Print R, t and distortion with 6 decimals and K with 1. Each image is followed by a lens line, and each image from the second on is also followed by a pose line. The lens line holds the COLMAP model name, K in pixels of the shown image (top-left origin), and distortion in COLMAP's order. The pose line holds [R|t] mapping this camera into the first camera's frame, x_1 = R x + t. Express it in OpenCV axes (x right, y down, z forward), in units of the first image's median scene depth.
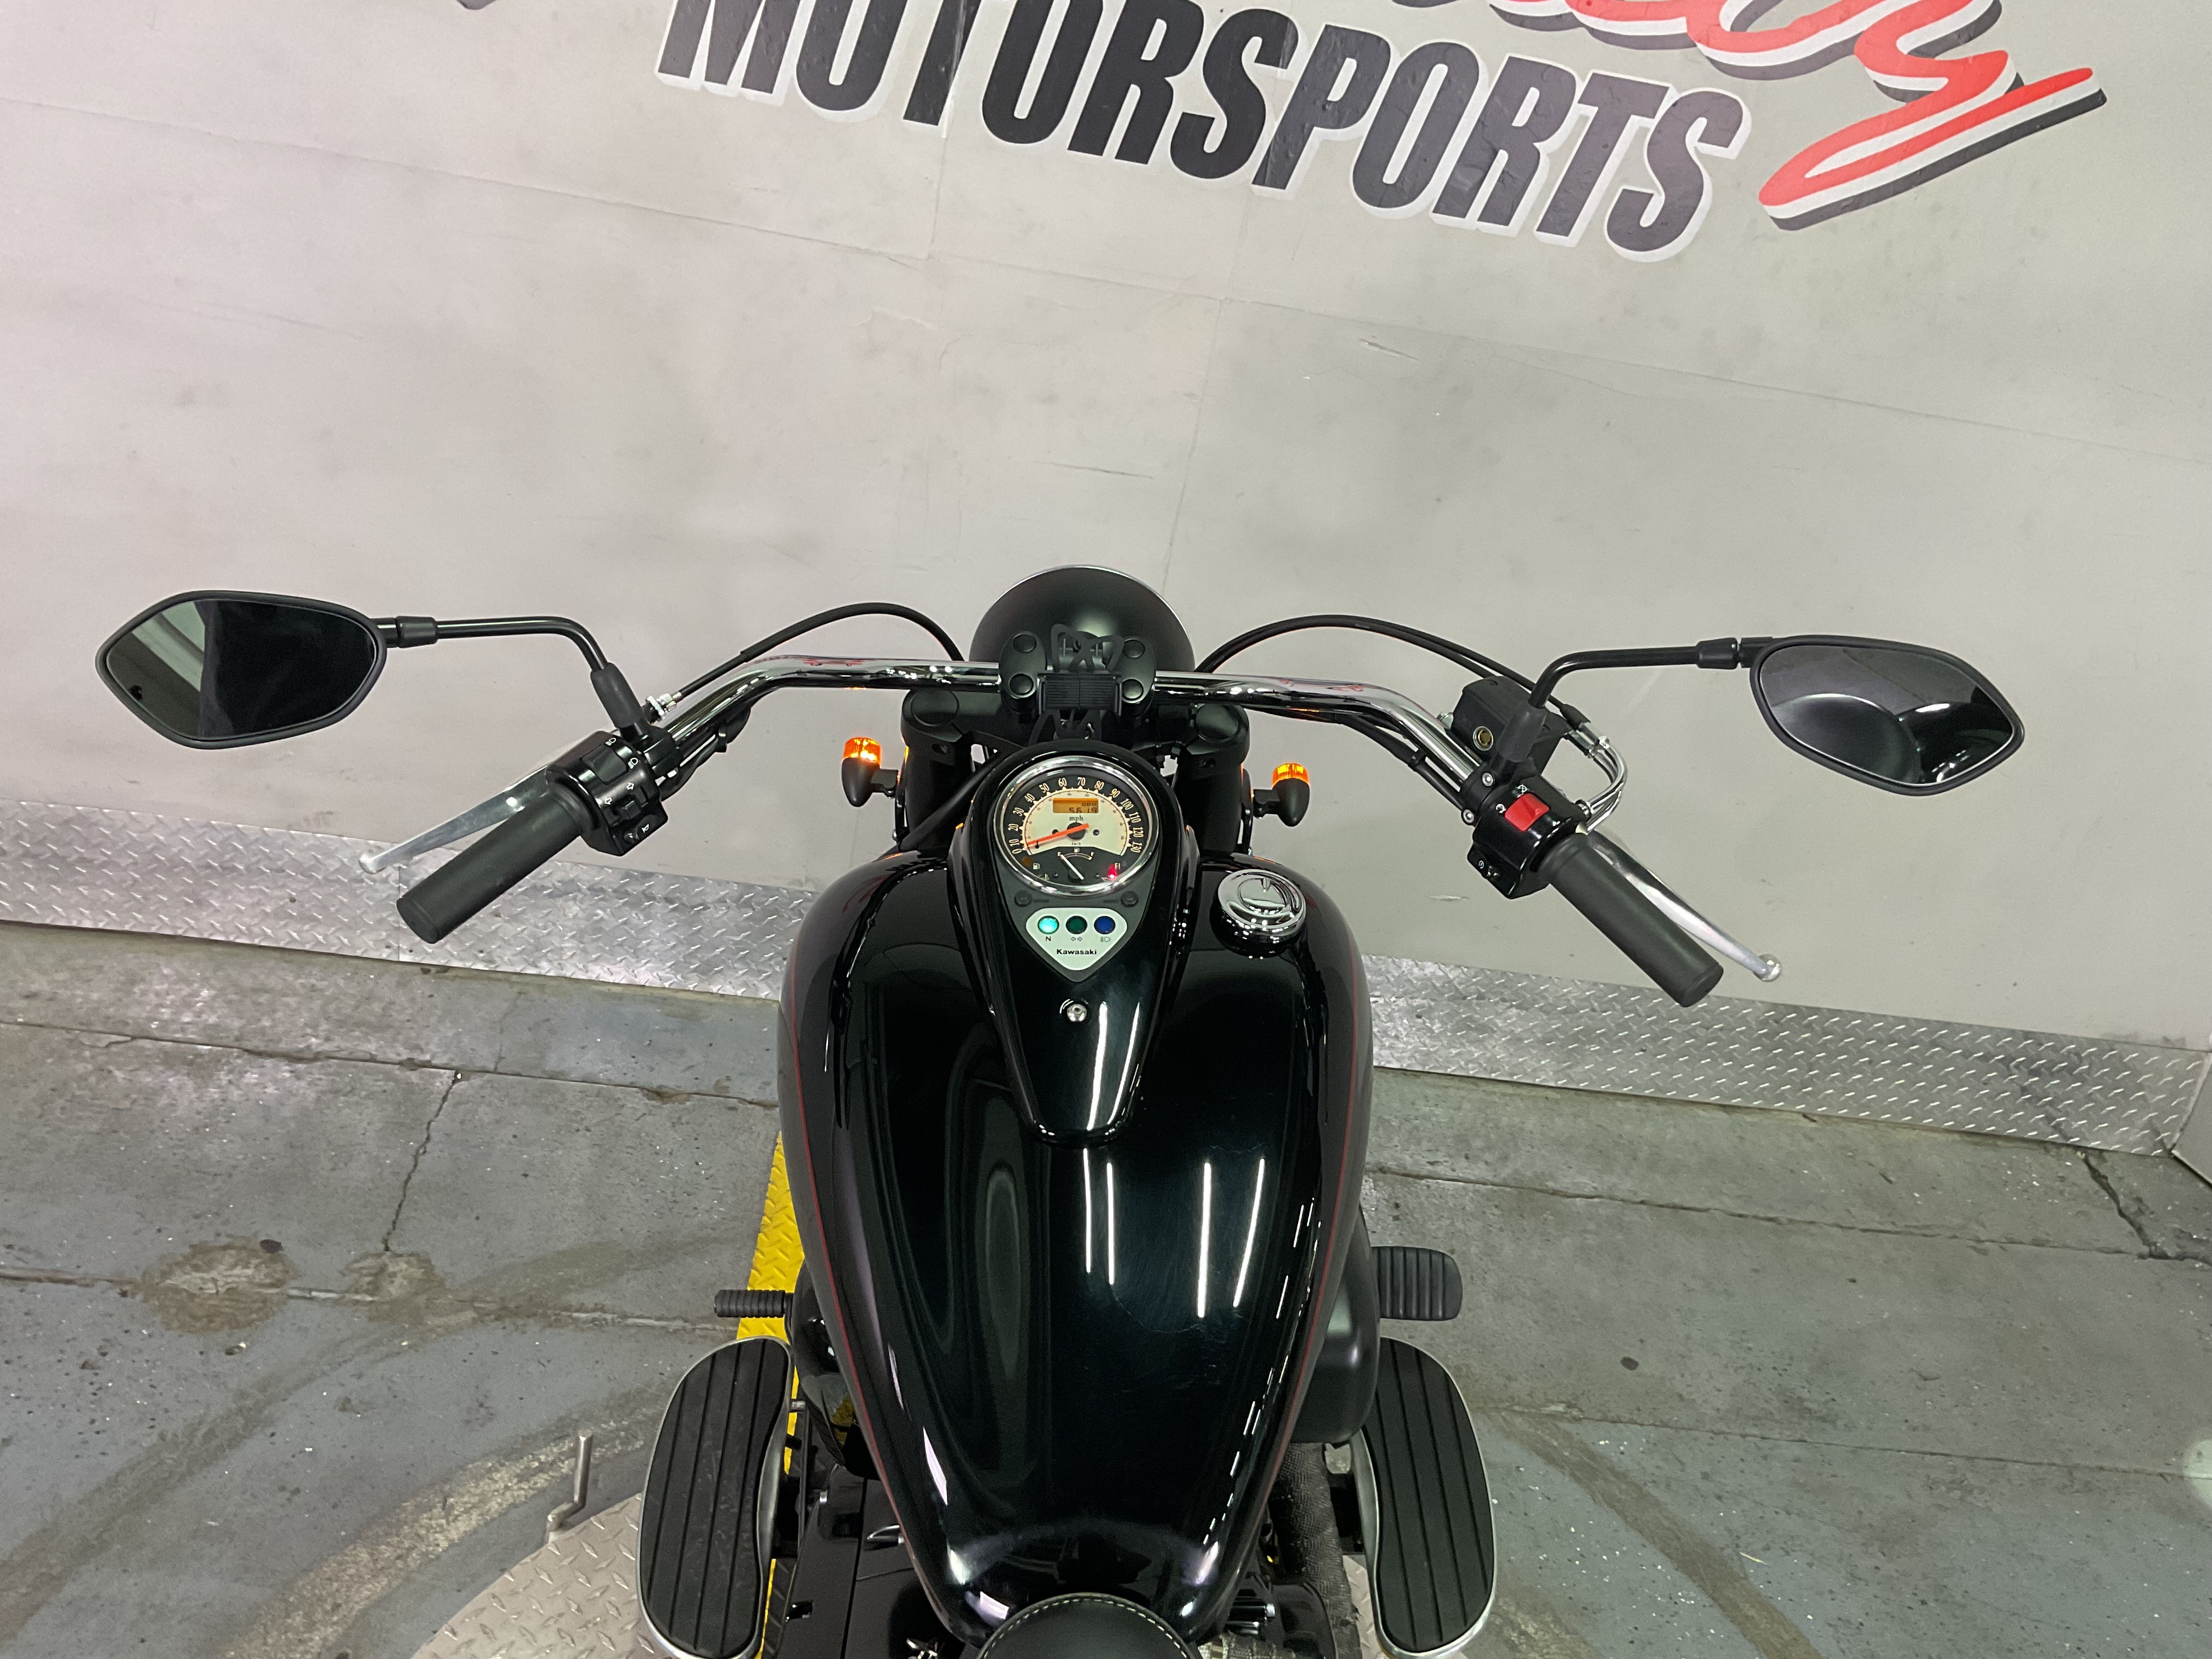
lens RADIAL K [[1873.6, 0, 1117.5], [0, 1873.6, 842.6], [0, 0, 1]] dist [-0.000863, -0.043732]
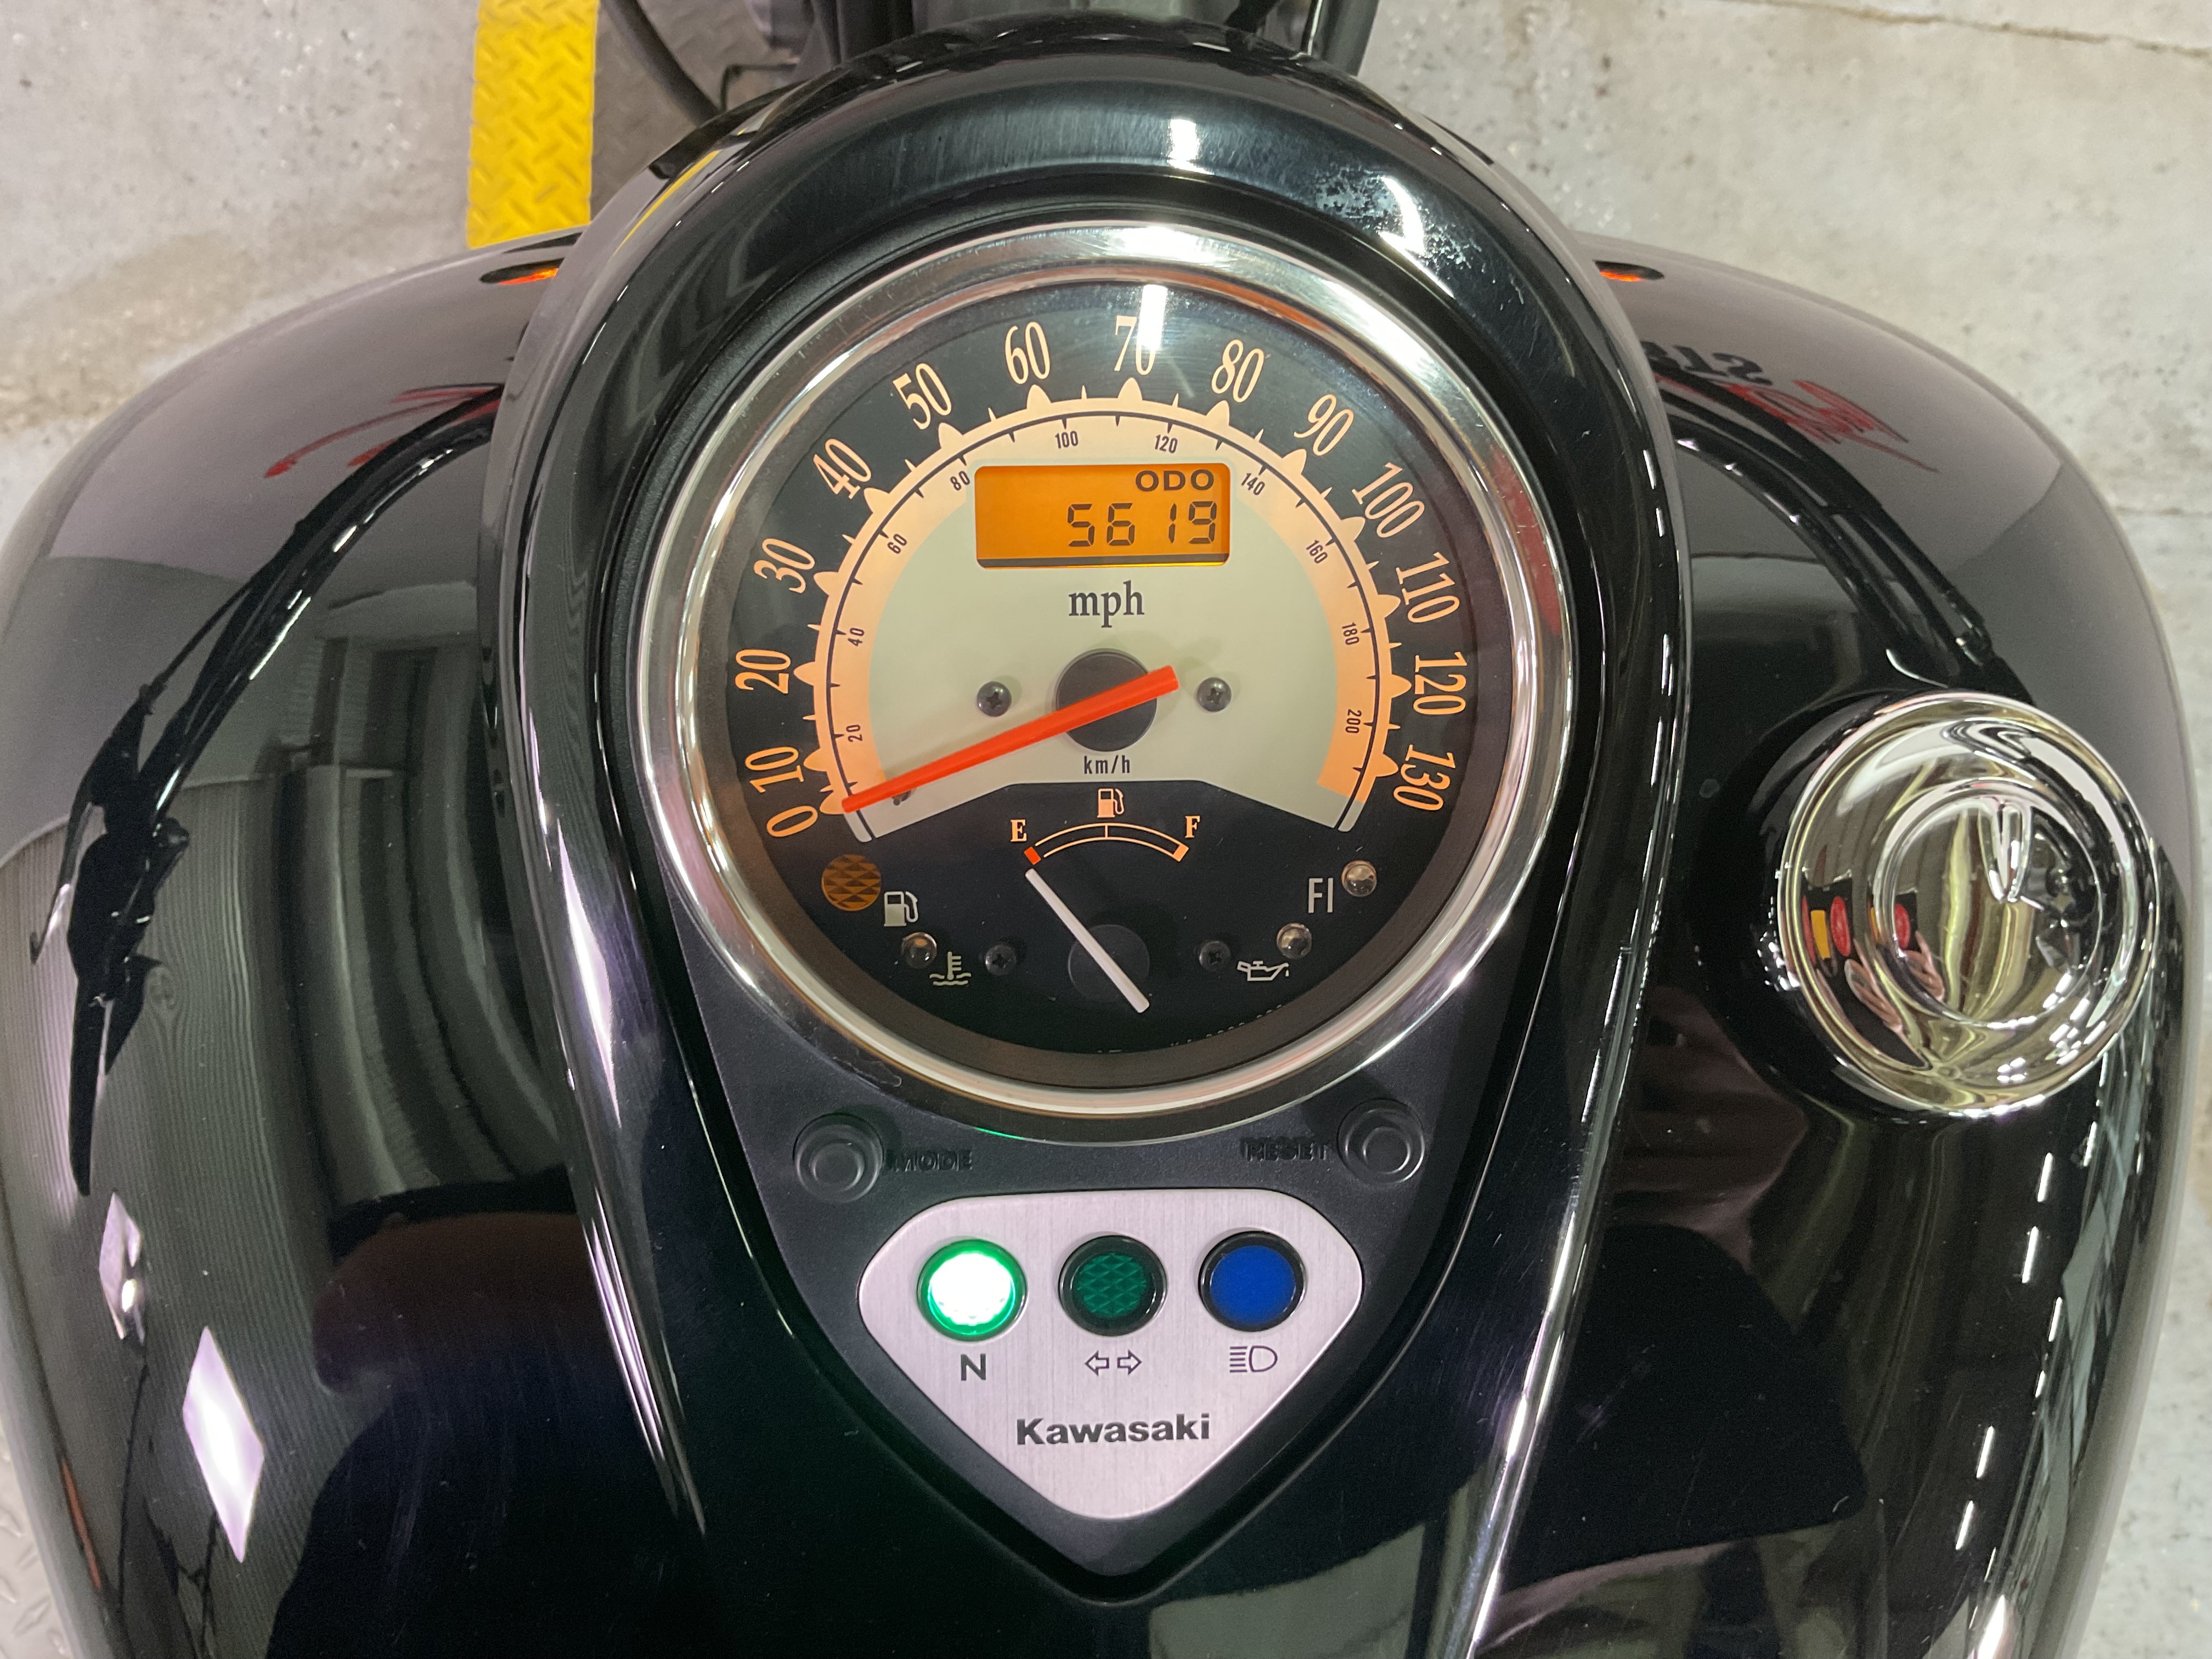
lens RADIAL K [[1873.6, 0, 1099.1], [0, 1873.6, 828.5], [0, 0, 1]] dist [-0.000863, -0.043732]
pose [[0.999897, 0.005382, 0.013314, -0.014346], [-0.013437, 0.677806, 0.735118, -0.075364], [-0.005068, -0.735221, 0.677809, 0.492294]]
